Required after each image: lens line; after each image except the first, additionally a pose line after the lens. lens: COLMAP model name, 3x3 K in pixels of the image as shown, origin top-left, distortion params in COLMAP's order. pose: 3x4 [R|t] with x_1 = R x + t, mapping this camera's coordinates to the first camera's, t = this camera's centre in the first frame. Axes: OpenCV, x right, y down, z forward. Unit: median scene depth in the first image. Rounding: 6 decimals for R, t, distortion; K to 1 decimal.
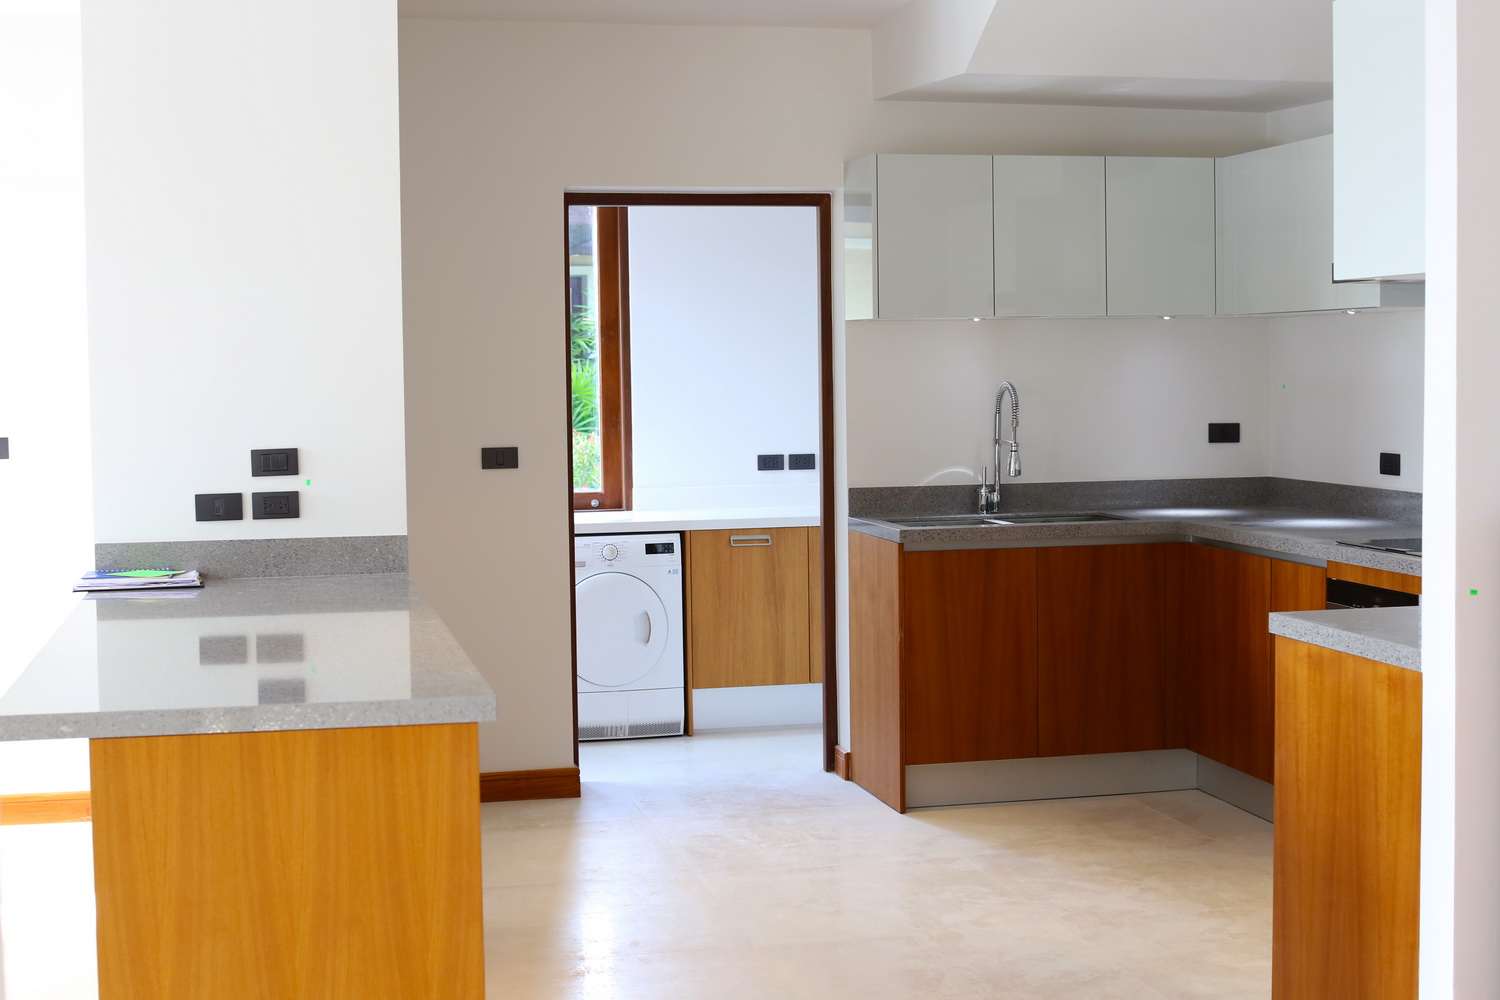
lens RADIAL K [[2154.4, 0, 750.0], [0, 2154.4, 500.0], [0, 0, 1]] dist [-0.134601, 0.011926]
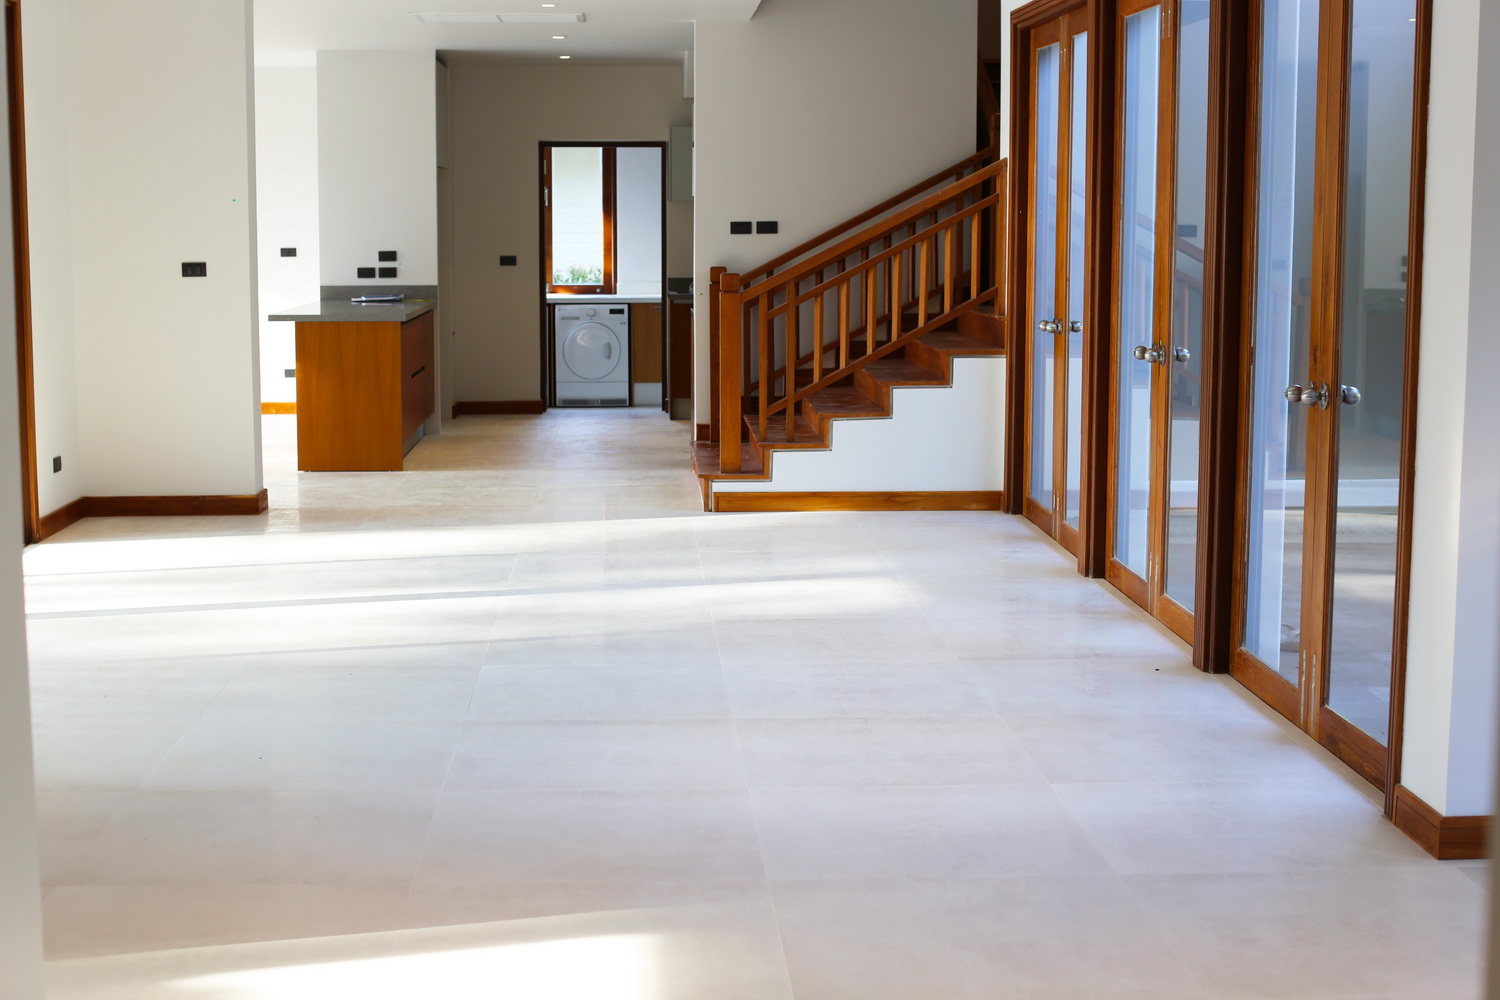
lens RADIAL K [[2154.4, 0, 750.0], [0, 2154.4, 500.0], [0, 0, 1]] dist [-0.134601, 0.011926]
pose [[0.986494, 0.036362, -0.159711, 0.481909], [-0.025168, 0.997119, 0.071560, 0.060586], [0.161853, -0.066574, 0.984567, -1.144356]]
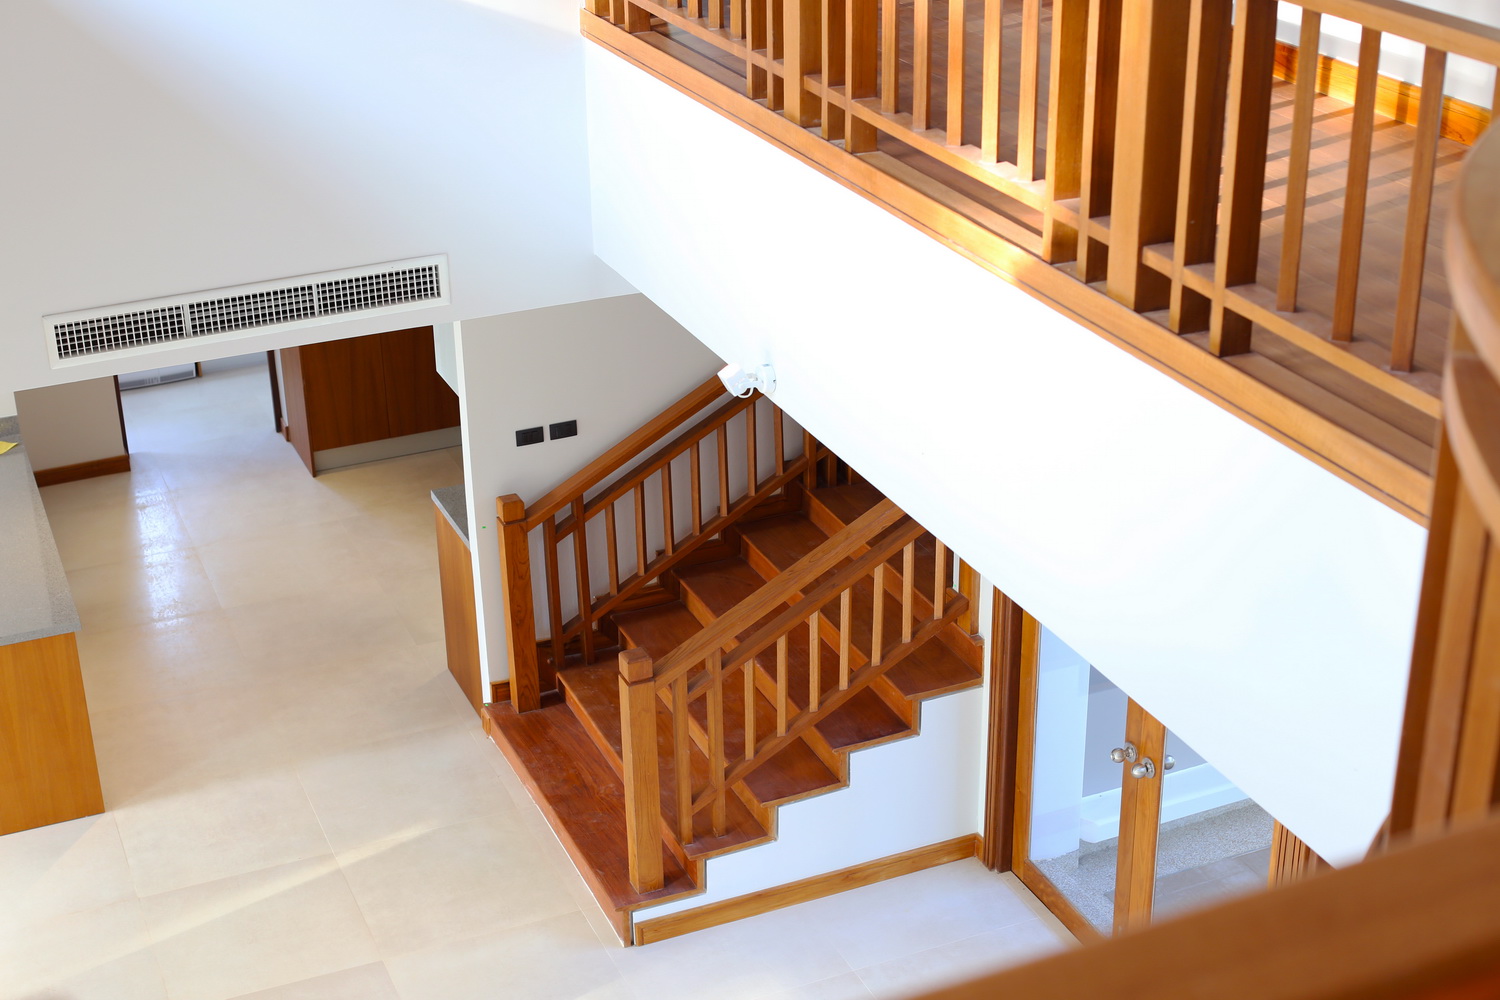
lens RADIAL K [[2154.4, 0, 750.0], [0, 2154.4, 500.0], [0, 0, 1]] dist [-0.134601, 0.011926]
pose [[0.982114, -0.082571, 0.169215, 0.114637], [0.016396, 0.932804, 0.360011, -0.434636], [-0.187571, -0.350797, 0.917474, -0.650712]]
